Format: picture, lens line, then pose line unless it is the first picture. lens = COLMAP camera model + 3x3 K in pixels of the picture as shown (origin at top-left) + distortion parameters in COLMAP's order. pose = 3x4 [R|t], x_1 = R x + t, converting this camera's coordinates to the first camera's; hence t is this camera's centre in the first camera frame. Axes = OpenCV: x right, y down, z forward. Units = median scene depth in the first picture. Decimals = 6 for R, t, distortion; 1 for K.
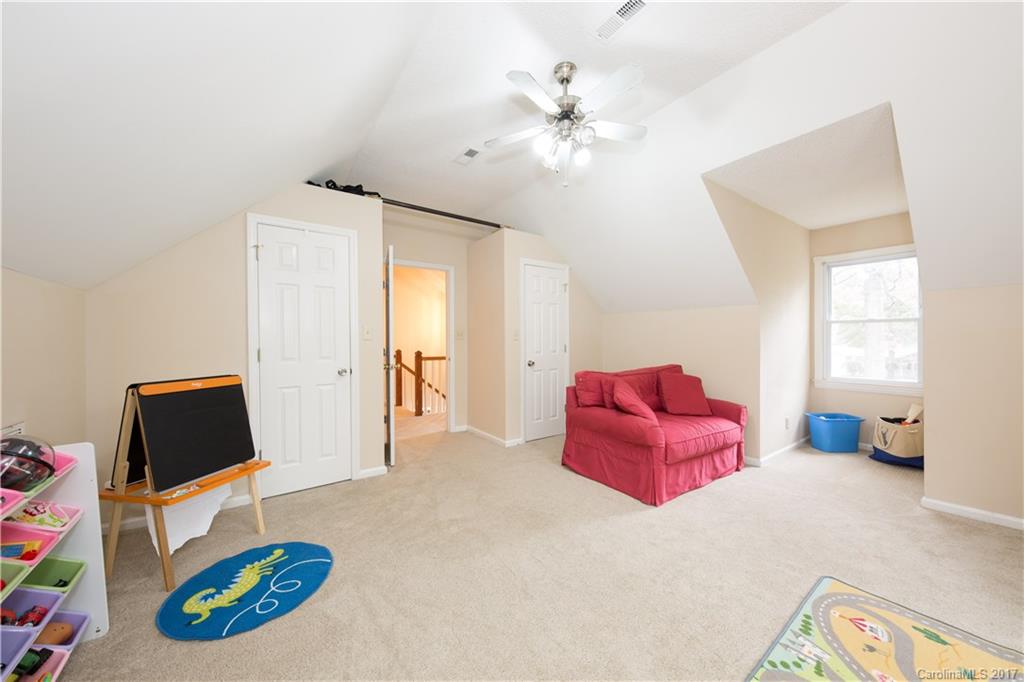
lens RADIAL K [[348.6, 0, 512.0], [0, 348.6, 341.0], [0, 0, 1]] dist [0.000161, 0.000003]
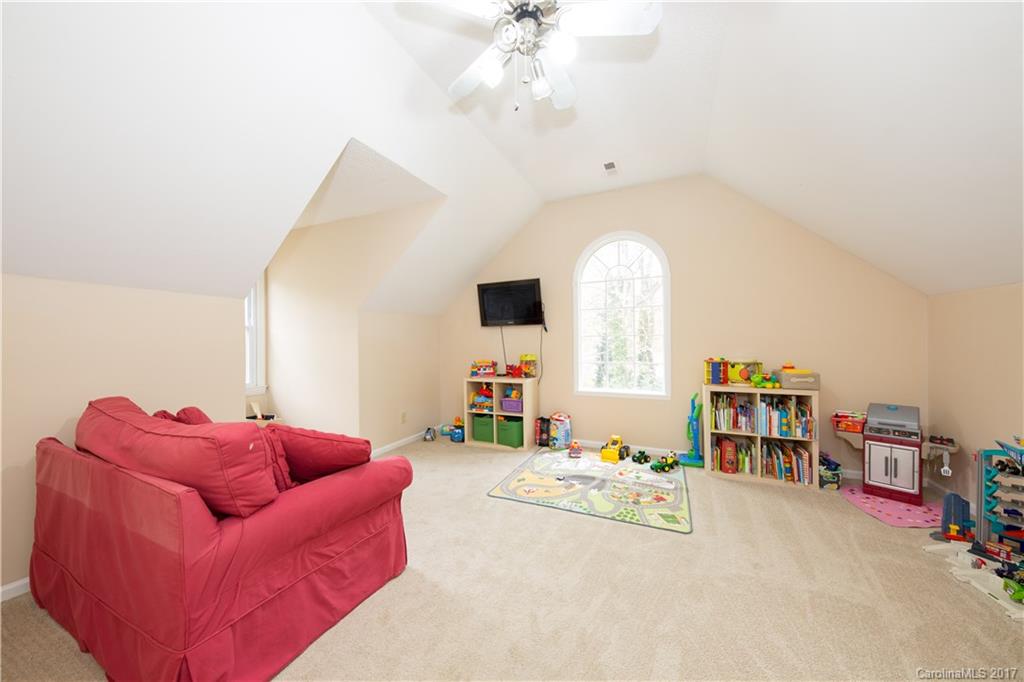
lens RADIAL K [[348.6, 0, 512.0], [0, 348.6, 341.0], [0, 0, 1]] dist [0.000161, 0.000003]
pose [[-0.502457, 0.006933, 0.864574, -0.338872], [0.004795, 0.999975, -0.005233, -0.005040], [-0.864589, 0.001516, -0.502478, 1.110656]]
